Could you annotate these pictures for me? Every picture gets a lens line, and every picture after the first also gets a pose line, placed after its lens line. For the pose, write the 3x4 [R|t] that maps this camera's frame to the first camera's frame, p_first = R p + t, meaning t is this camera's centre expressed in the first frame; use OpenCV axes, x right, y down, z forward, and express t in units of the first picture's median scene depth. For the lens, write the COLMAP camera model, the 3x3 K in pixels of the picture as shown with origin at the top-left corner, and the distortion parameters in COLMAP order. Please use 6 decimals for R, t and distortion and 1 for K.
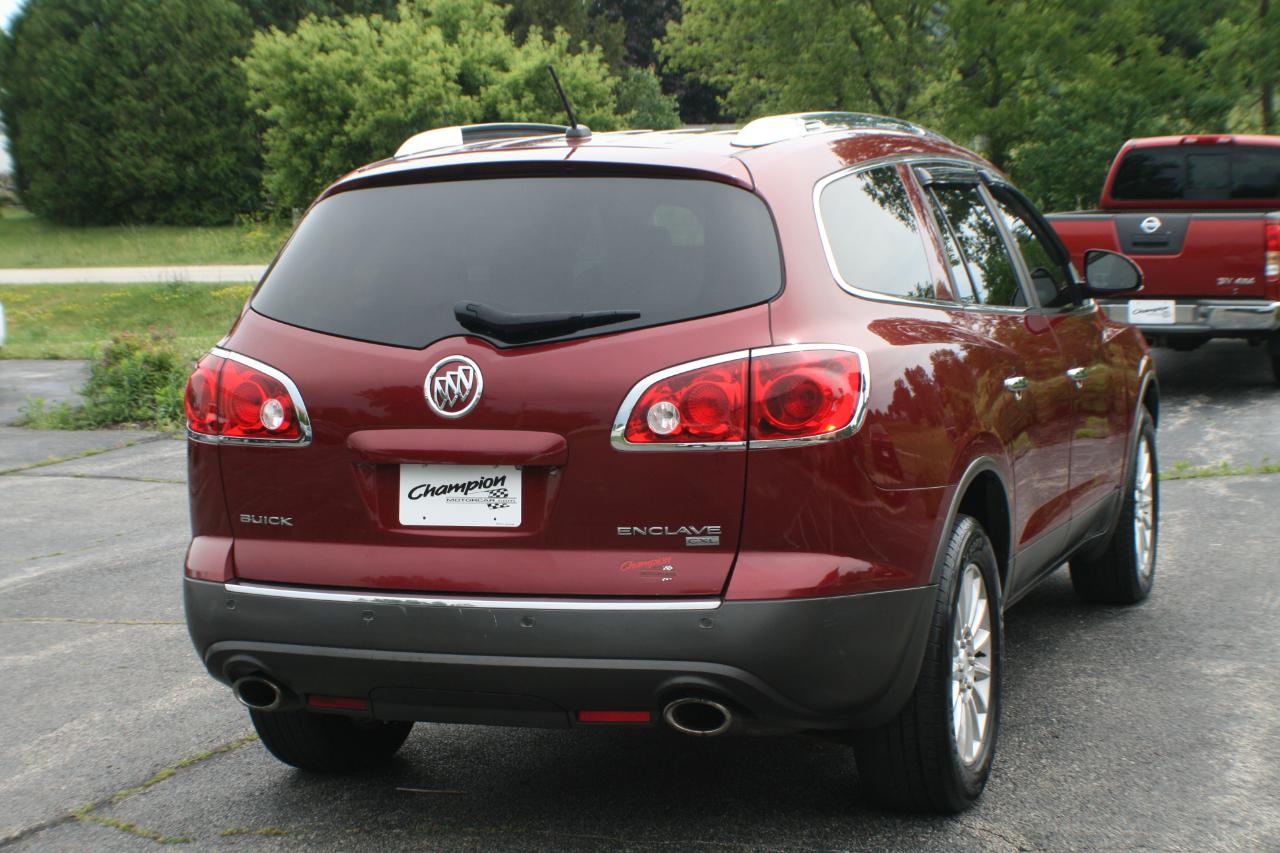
lens RADIAL K [[2347.4, 0, 628.3], [0, 2347.4, 437.9], [0, 0, 1]] dist [-0.141061, 0.000000]
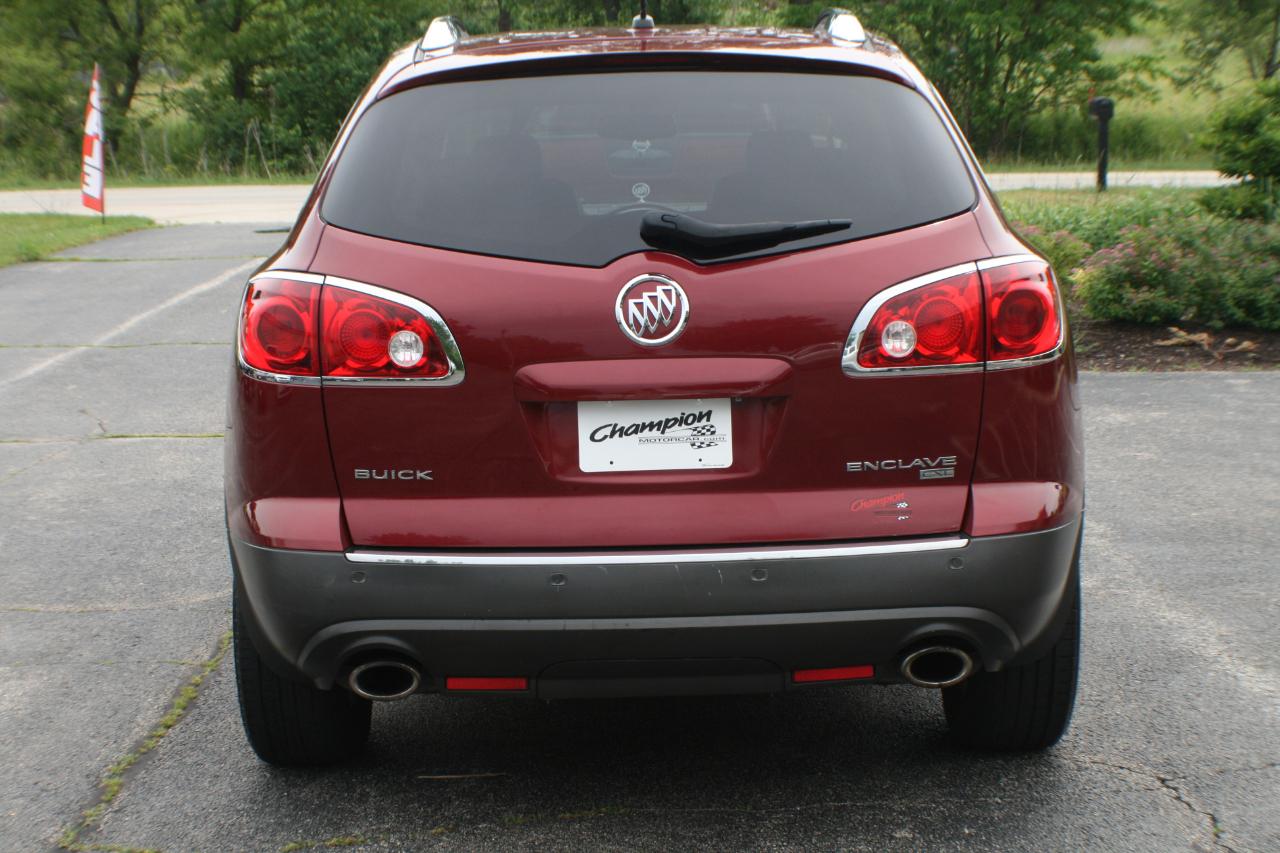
lens RADIAL K [[2347.4, 0, 640.2], [0, 2347.4, 437.7], [0, 0, 1]] dist [-0.141061, 0.000000]
pose [[0.934927, -0.042124, 0.352331, -0.382540], [0.031510, 0.998862, 0.035809, -0.005798], [-0.353439, -0.022377, 0.935190, 0.187449]]
